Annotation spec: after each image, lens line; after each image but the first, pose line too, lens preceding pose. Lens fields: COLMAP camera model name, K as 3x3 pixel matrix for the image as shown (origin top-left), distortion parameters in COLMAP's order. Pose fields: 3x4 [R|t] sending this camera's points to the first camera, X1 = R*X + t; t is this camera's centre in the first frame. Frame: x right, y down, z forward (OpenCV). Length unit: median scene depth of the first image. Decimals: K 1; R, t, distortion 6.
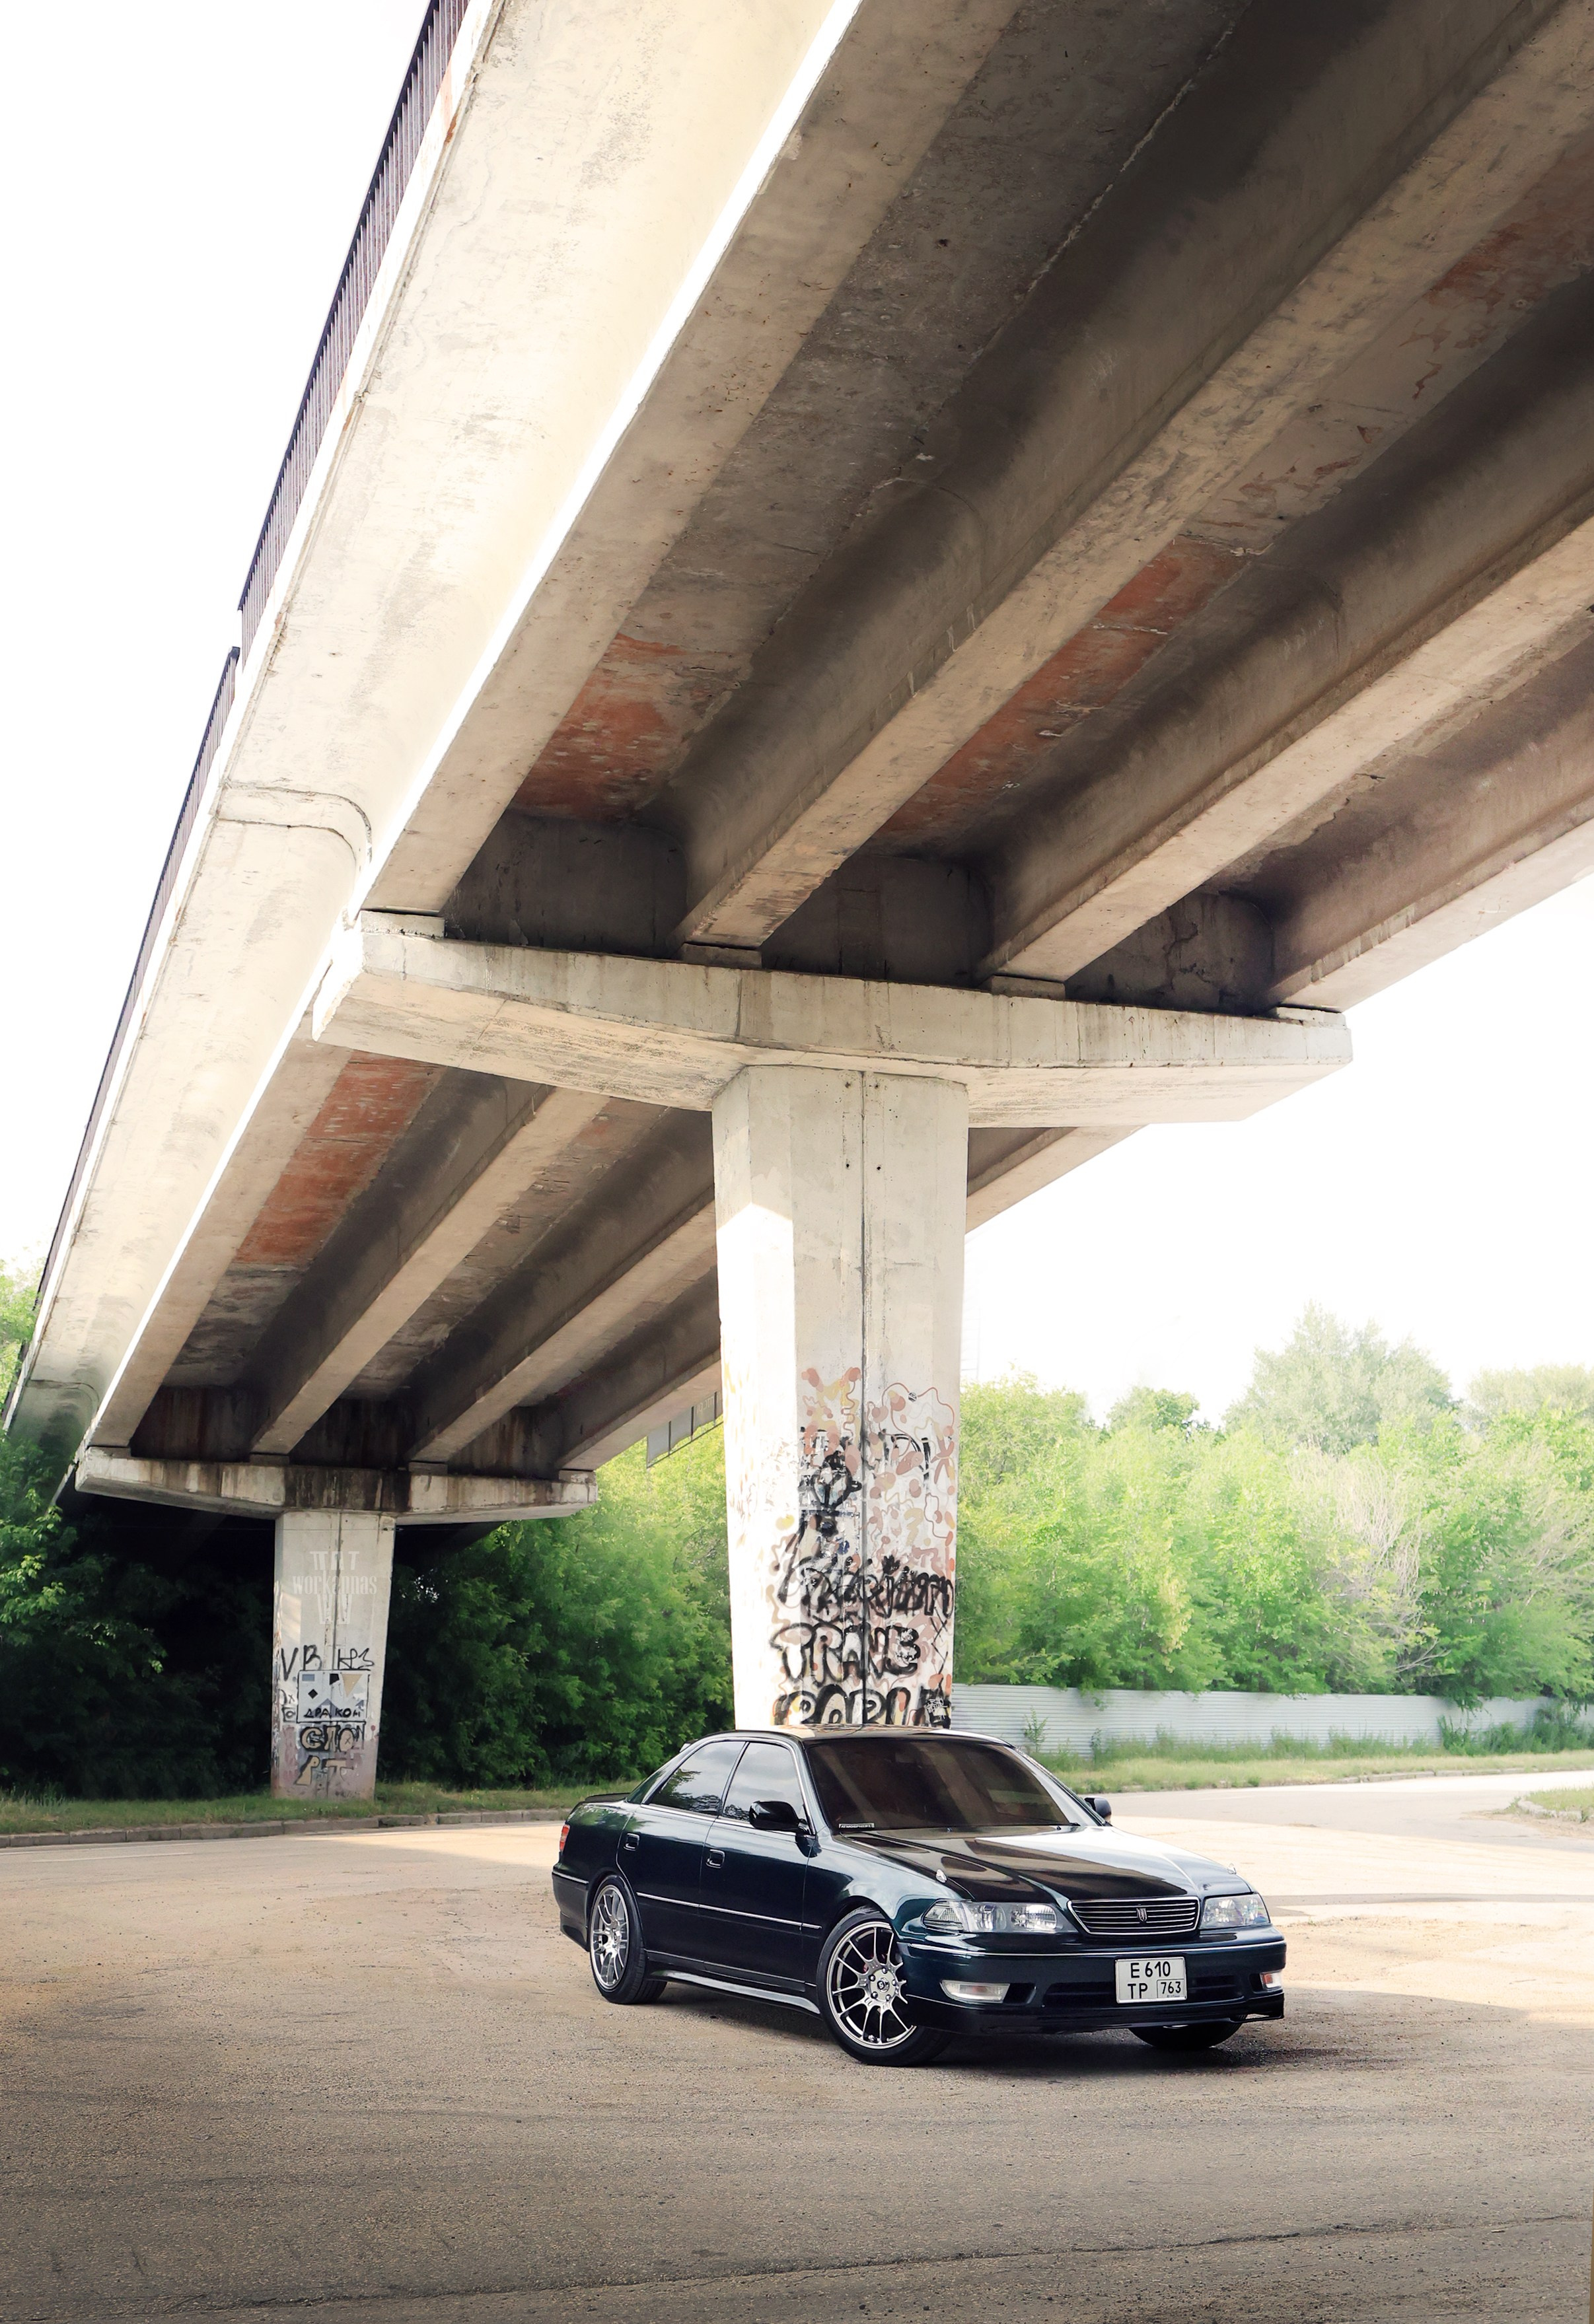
lens RADIAL K [[2786.3, 0, 755.8], [0, 2786.3, 1039.0], [0, 0, 1]] dist [0.012031, -0.034767]
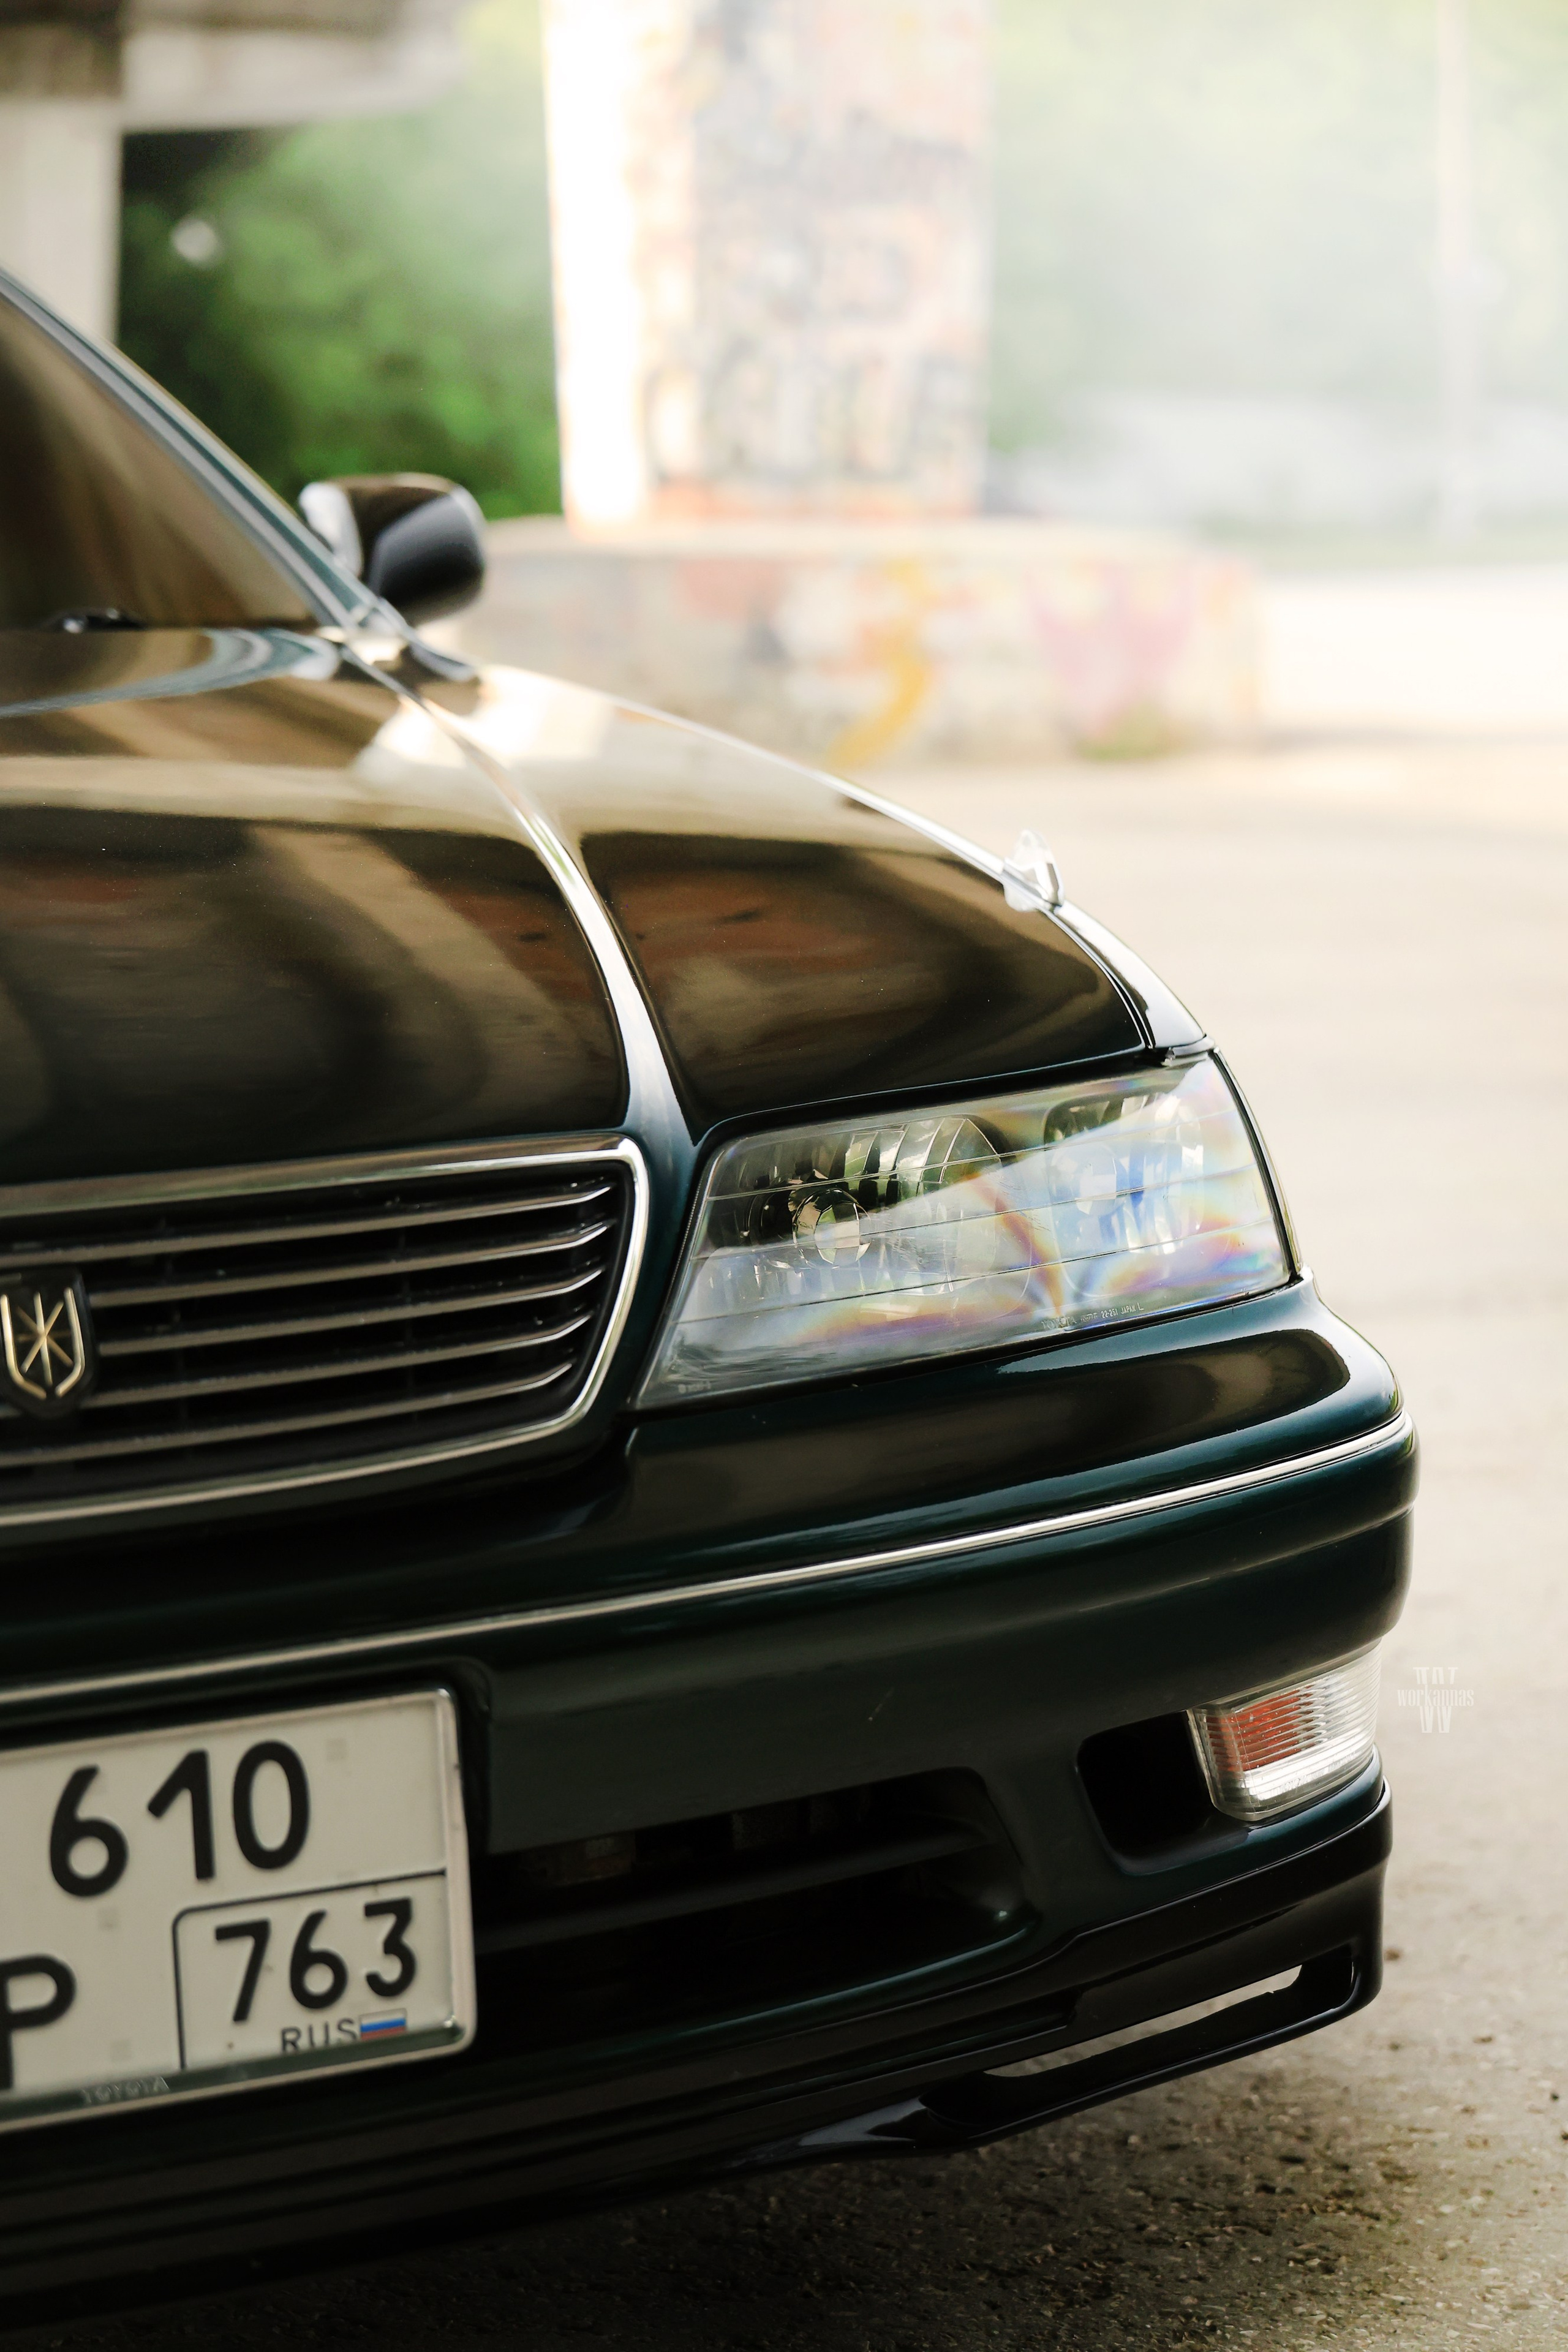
lens RADIAL K [[4773.6, 0, 735.7], [0, 4773.6, 1179.0], [0, 0, 1]] dist [-0.100969, -0.099431]
pose [[0.999522, -0.006614, -0.030183, 0.050184], [0.017437, 0.927159, 0.374263, 0.038843], [0.025509, -0.374610, 0.926831, 0.097481]]
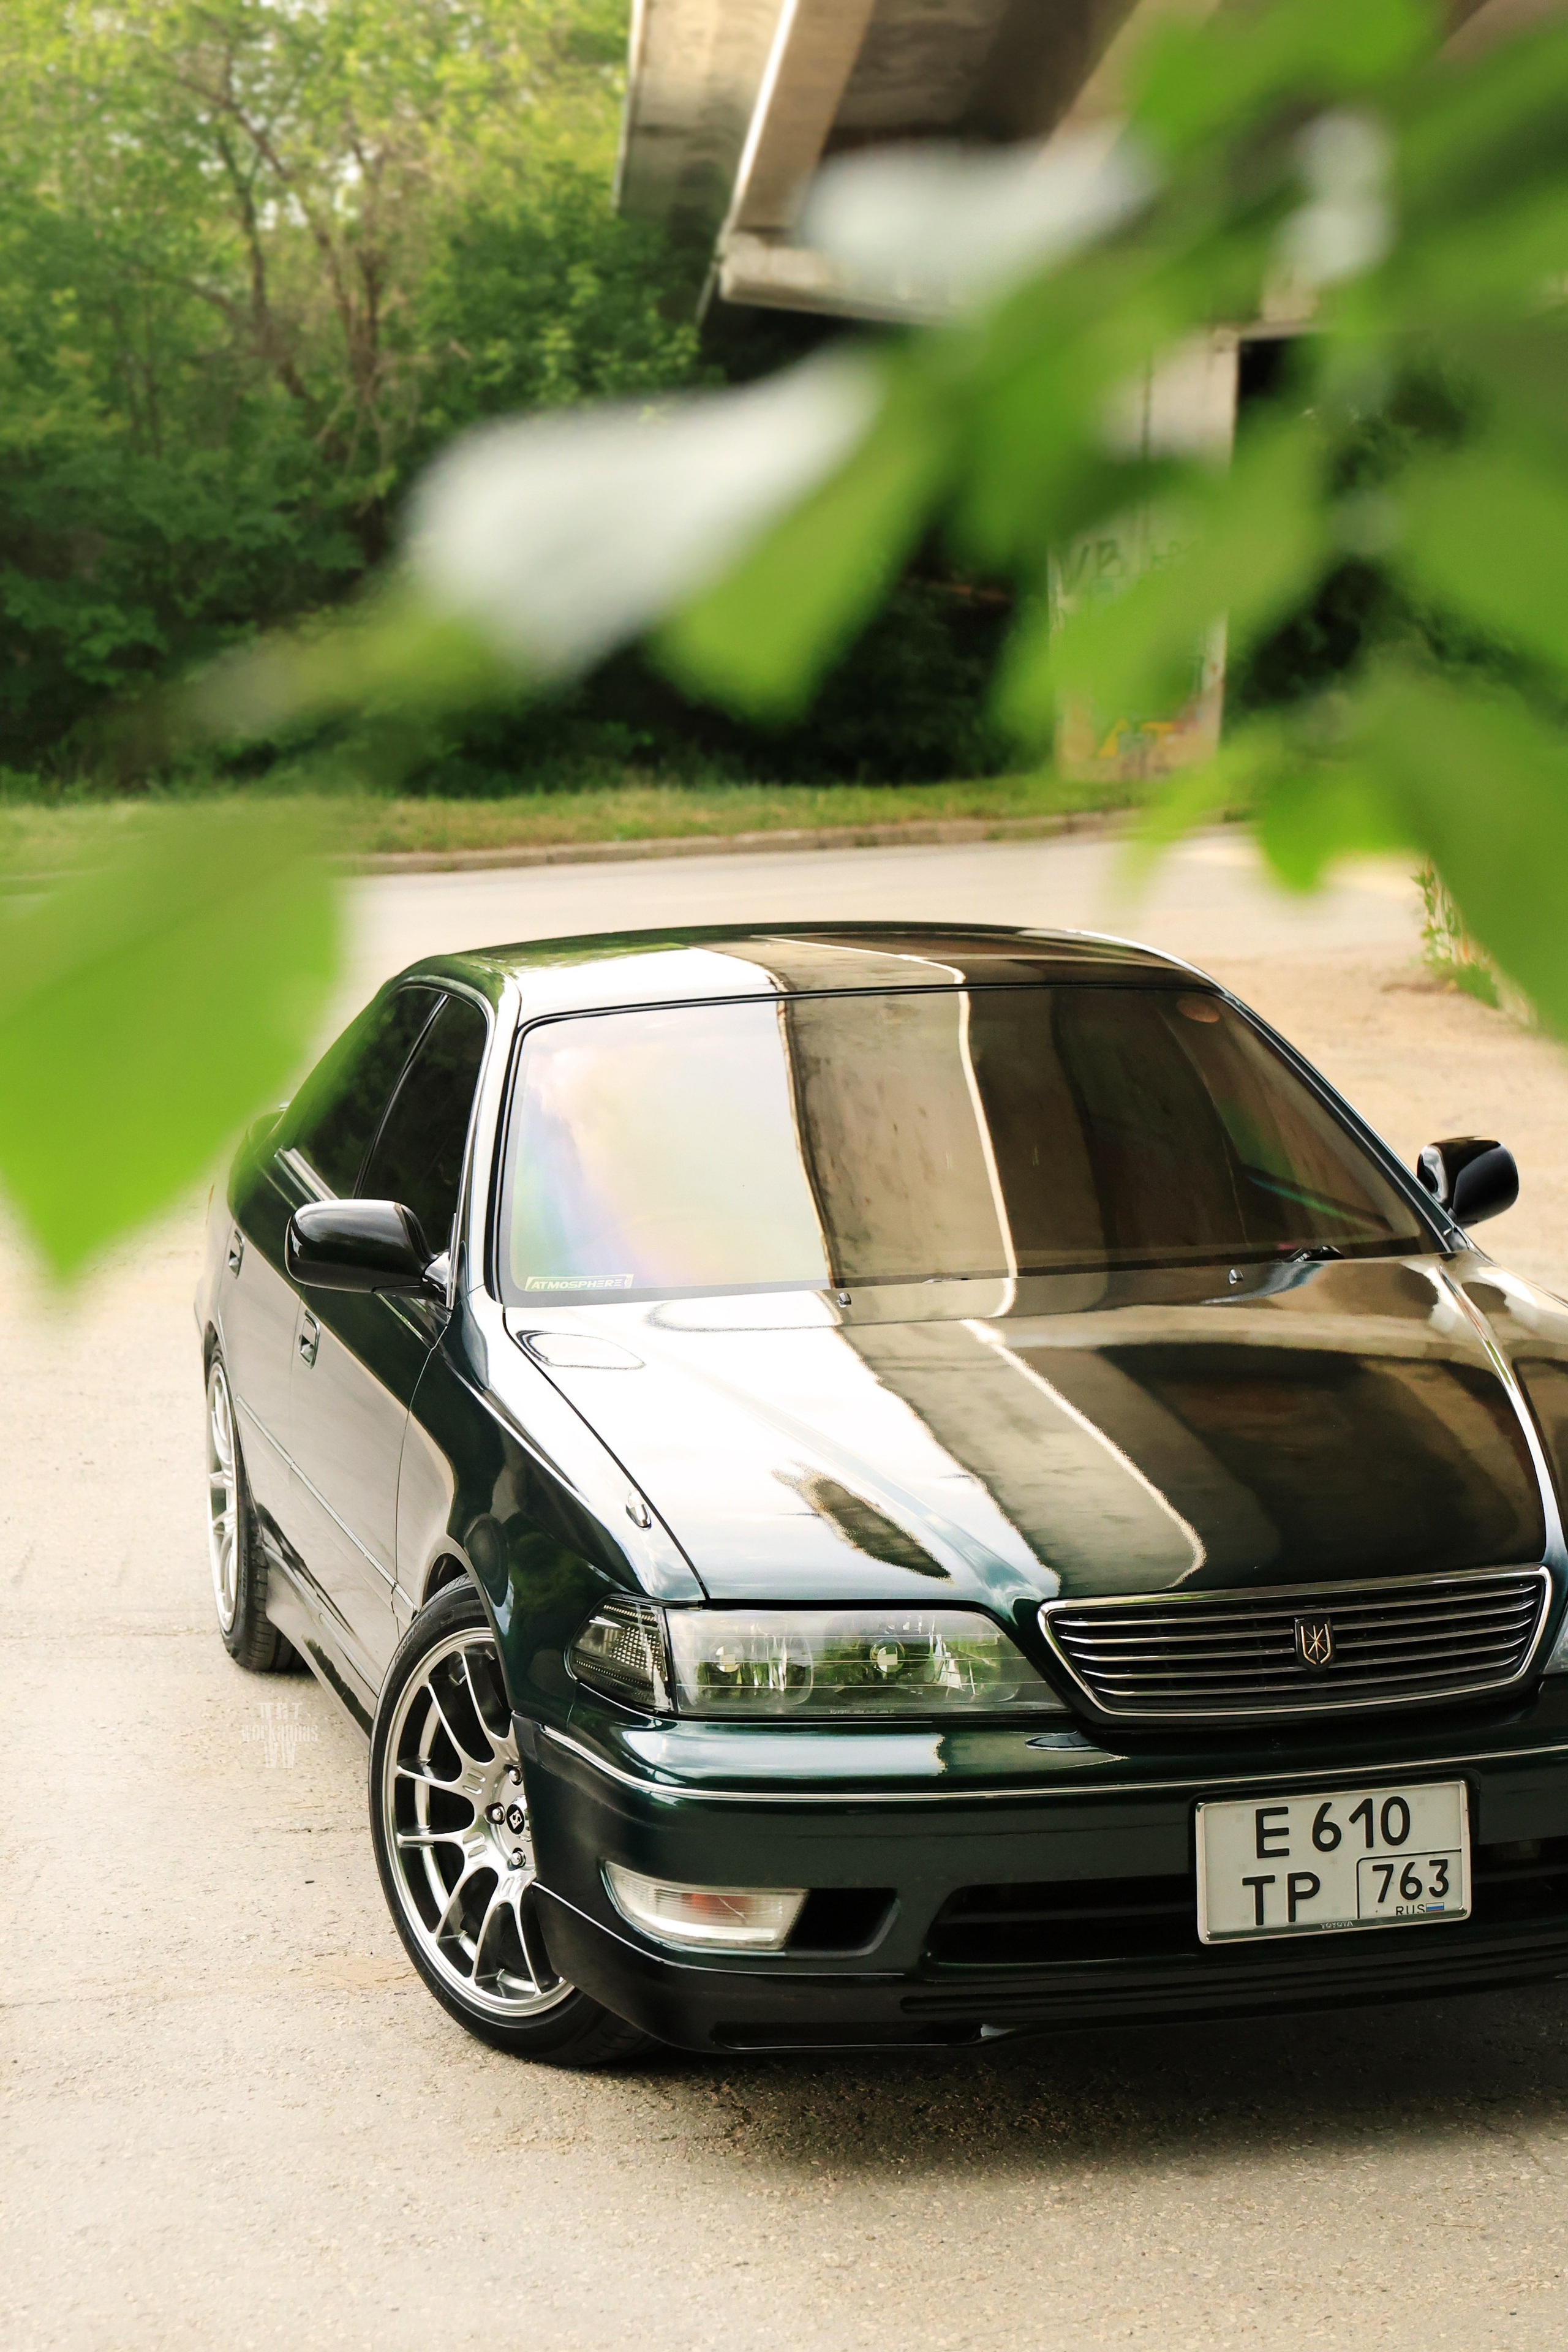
lens RADIAL K [[4773.6, 0, 735.7], [0, 4773.6, 1179.0], [0, 0, 1]] dist [-0.100969, -0.099431]
pose [[0.966664, 0.016977, -0.255486, 0.068621], [0.074291, 0.936281, 0.343305, -0.037880], [0.245035, -0.350840, 0.903808, -0.049043]]
